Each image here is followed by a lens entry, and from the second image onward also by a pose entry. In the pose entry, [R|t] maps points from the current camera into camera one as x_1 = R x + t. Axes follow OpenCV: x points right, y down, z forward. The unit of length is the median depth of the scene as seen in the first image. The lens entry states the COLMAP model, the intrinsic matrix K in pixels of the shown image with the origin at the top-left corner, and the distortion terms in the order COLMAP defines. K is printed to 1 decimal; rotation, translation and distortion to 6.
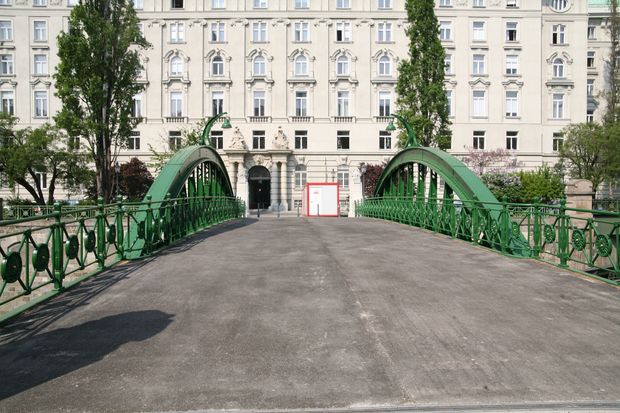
lens RADIAL K [[487.6, 0, 308.0], [0, 487.6, 207.7], [0, 0, 1]] dist [-0.036372, 0.033914]
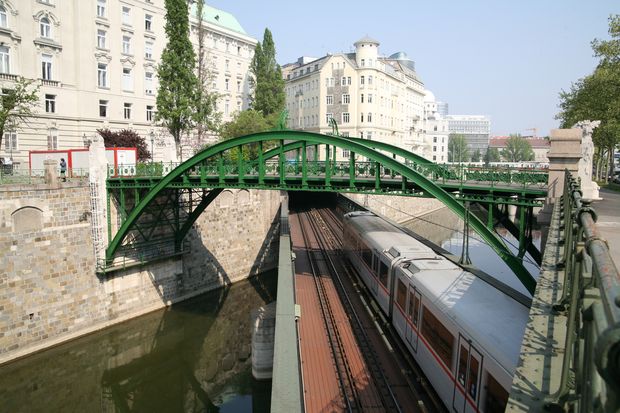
lens RADIAL K [[517.1, 0, 312.0], [0, 517.1, 209.8], [0, 0, 1]] dist [-0.107197, 0.131779]
pose [[0.502443, -0.080248, 0.860878, -0.471637], [0.012052, 0.996237, 0.085832, -0.001441], [-0.864526, -0.032750, 0.501520, -0.006681]]
